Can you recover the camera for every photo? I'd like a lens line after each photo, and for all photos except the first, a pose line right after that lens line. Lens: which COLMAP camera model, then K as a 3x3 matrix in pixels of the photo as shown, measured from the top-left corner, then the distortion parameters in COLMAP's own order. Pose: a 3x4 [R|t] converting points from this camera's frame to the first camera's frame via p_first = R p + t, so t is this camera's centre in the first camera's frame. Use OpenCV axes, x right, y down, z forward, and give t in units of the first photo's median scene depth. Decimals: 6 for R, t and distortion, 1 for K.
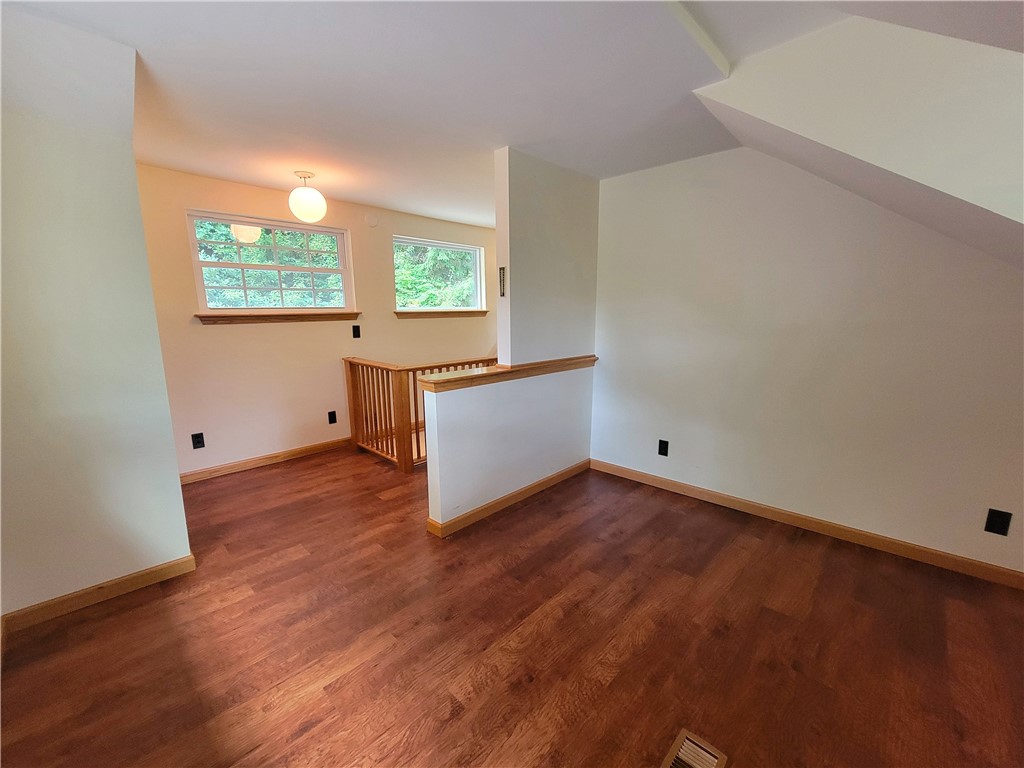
lens RADIAL K [[421.3, 0, 517.0], [0, 421.3, 381.6], [0, 0, 1]] dist [0.002432, -0.000044]
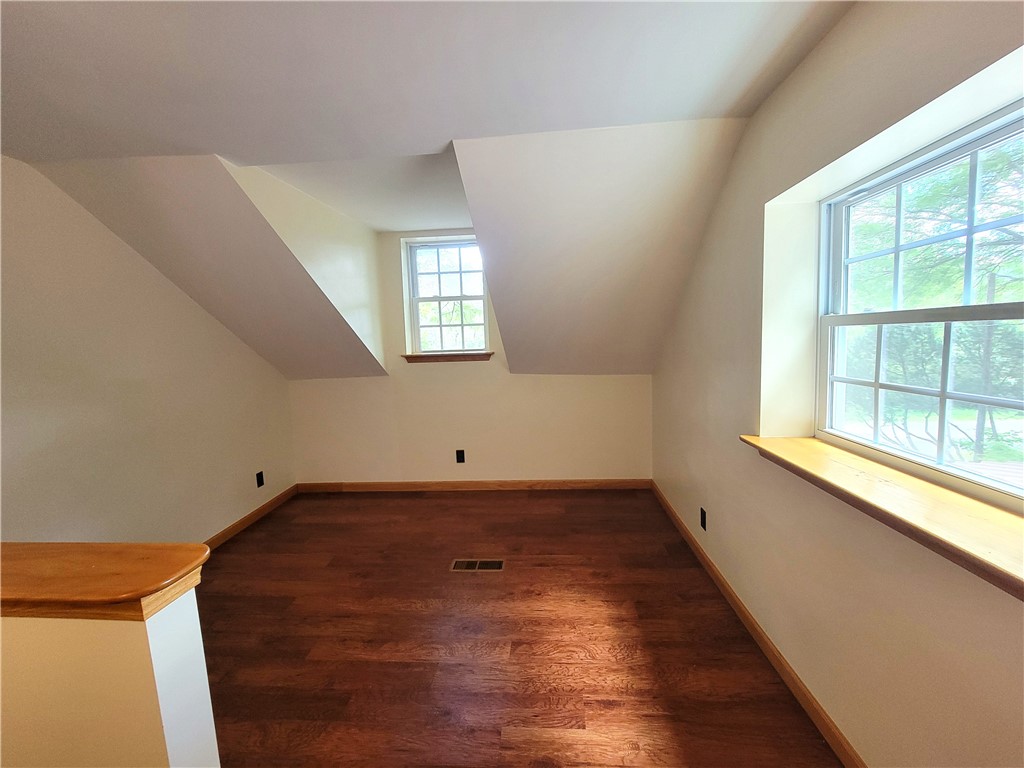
lens RADIAL K [[421.3, 0, 519.3], [0, 421.3, 381.0], [0, 0, 1]] dist [0.002432, -0.000044]
pose [[-0.637254, -0.052025, 0.768896, -1.078304], [0.171272, 0.963207, 0.207121, -0.298019], [-0.751381, 0.263679, -0.604897, 1.496285]]
